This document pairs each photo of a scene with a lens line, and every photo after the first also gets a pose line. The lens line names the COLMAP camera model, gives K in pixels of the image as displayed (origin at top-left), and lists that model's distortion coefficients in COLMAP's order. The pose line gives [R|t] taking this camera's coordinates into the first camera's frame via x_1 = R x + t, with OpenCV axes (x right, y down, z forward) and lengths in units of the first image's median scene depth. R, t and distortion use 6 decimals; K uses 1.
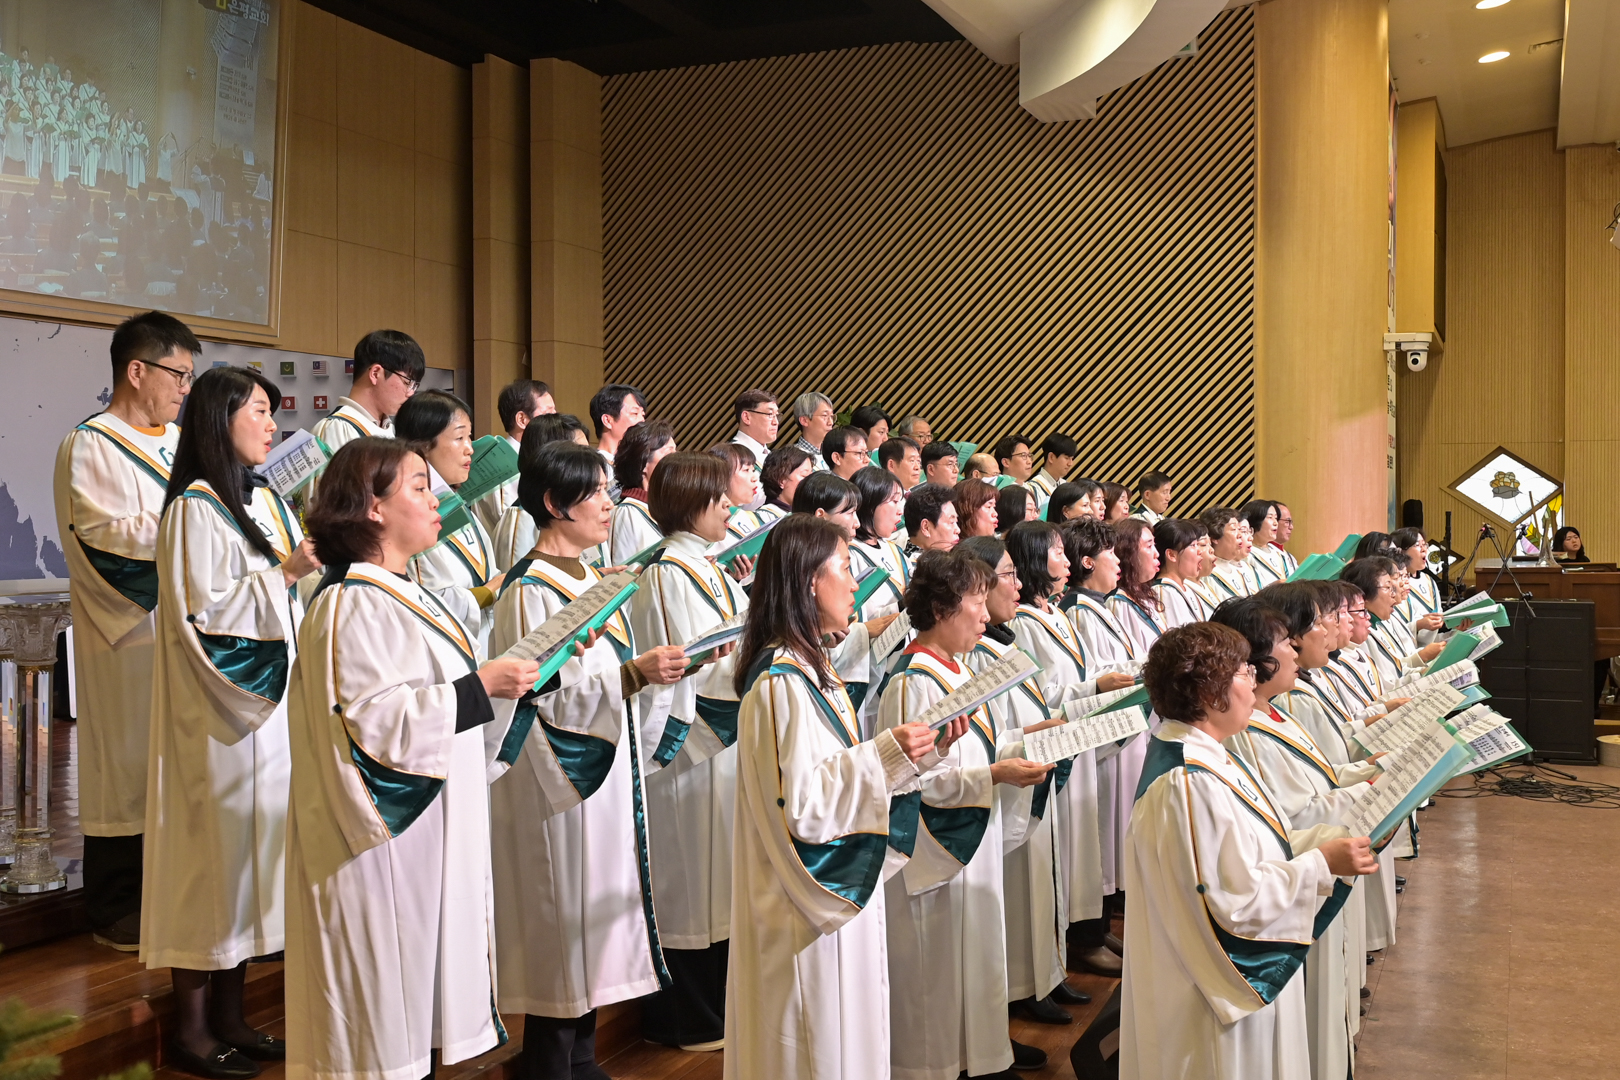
lens RADIAL K [[1669.3, 0, 810.0], [0, 1669.3, 540.0], [0, 0, 1]] dist [-0.002088, 0.002249]
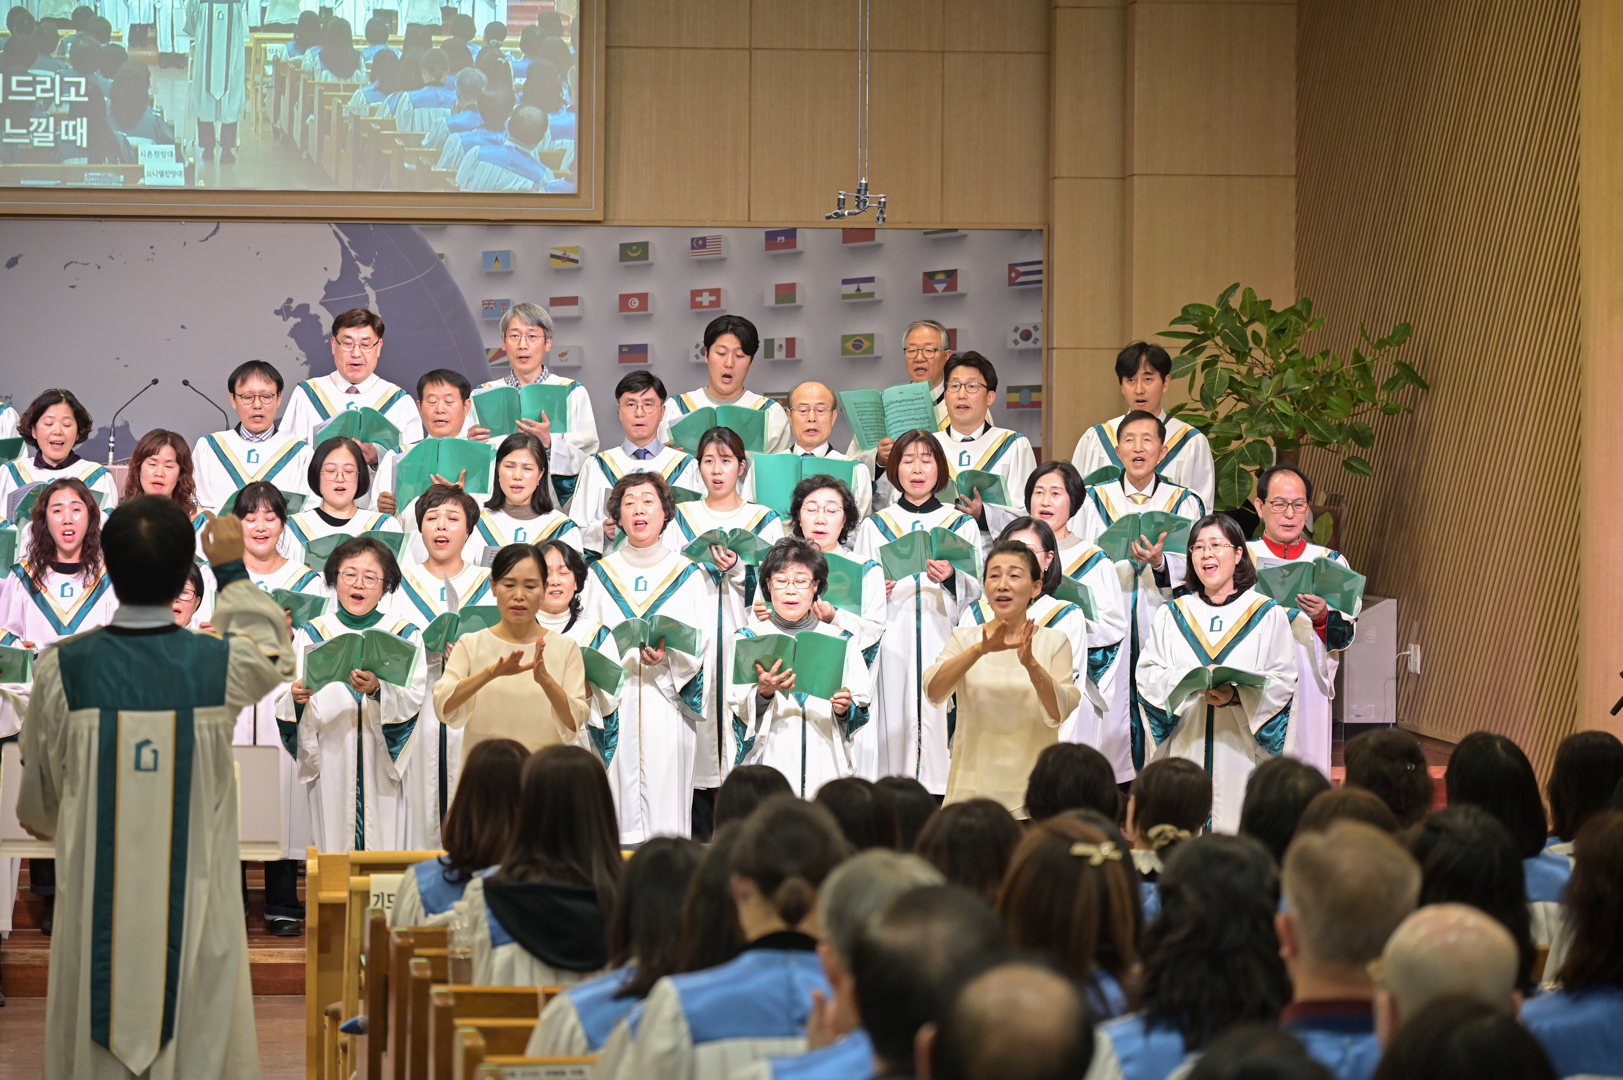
lens RADIAL K [[5635.0, 0, 806.6], [0, 5635.0, 537.6], [0, 0, 1]] dist [-0.036362, 0.987949]
pose [[0.501473, 0.025269, -0.864804, 2.000178], [-0.027460, 0.999535, 0.013282, -0.022239], [0.864737, 0.017087, 0.501934, -0.103306]]
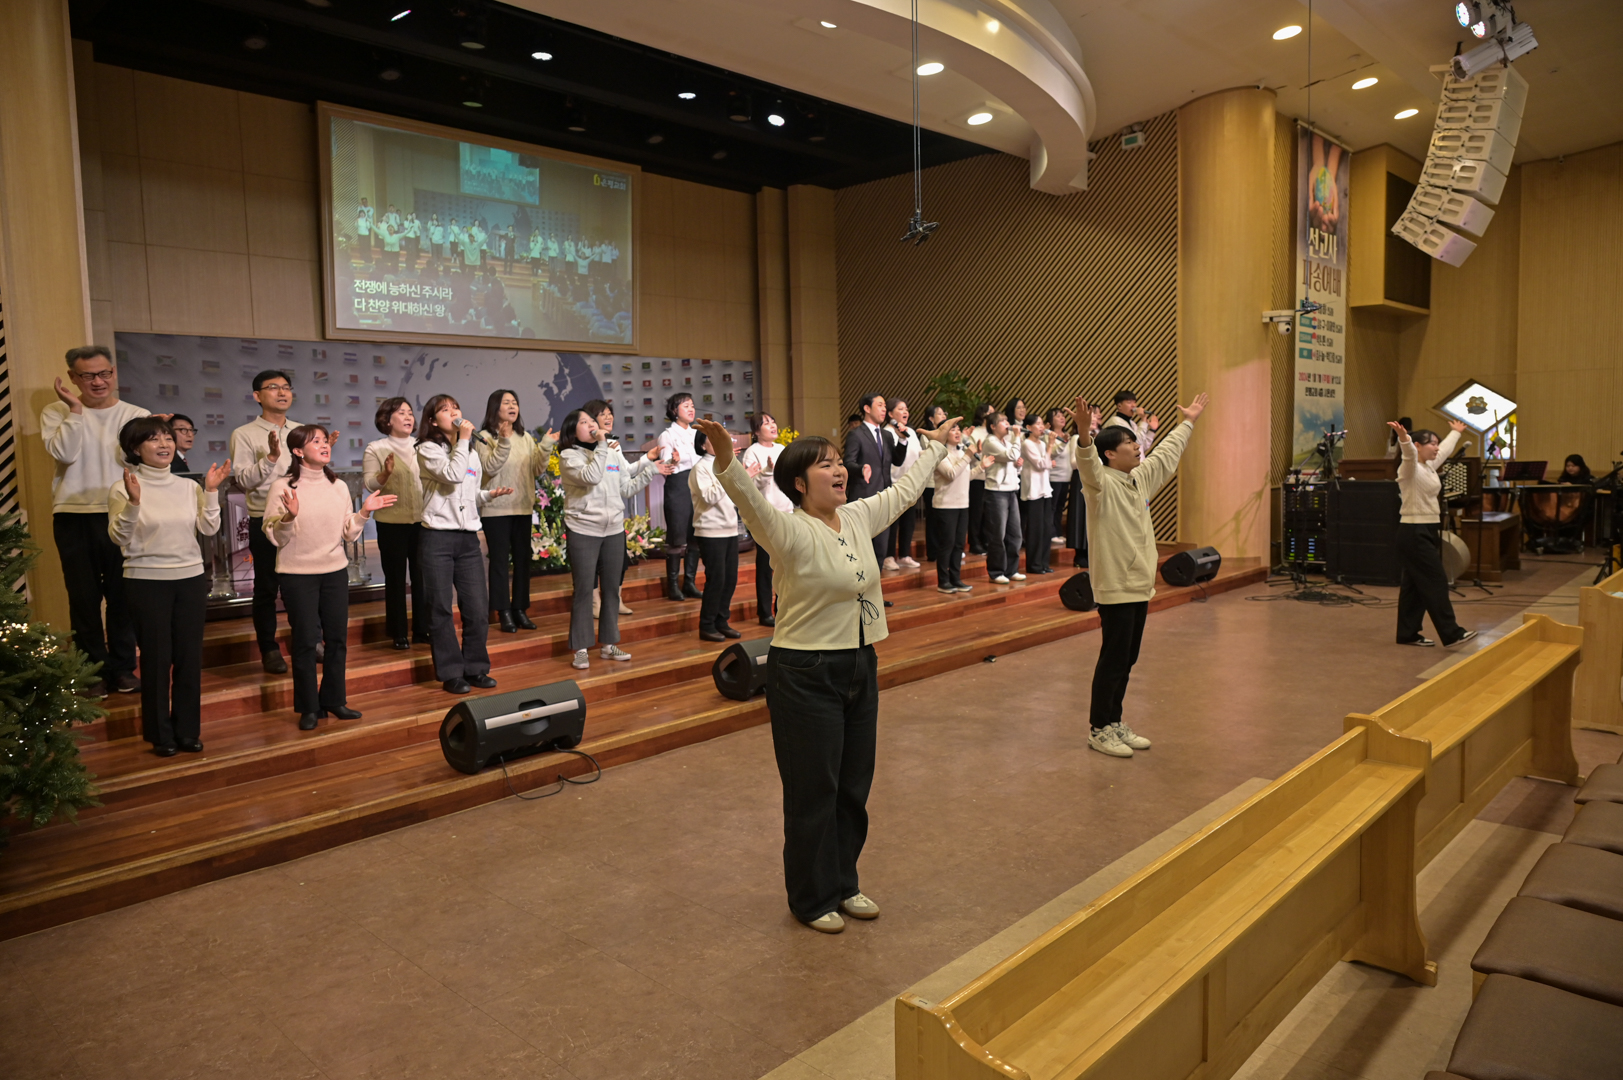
lens RADIAL K [[1067.4, 0, 814.8], [0, 1067.4, 528.5], [0, 0, 1]] dist [-0.006612, -0.001411]
pose [[0.935457, 0.008176, -0.353346, 0.367236], [0.014774, 0.997954, 0.062205, 0.014244], [0.353132, -0.063410, 0.933422, -0.125090]]
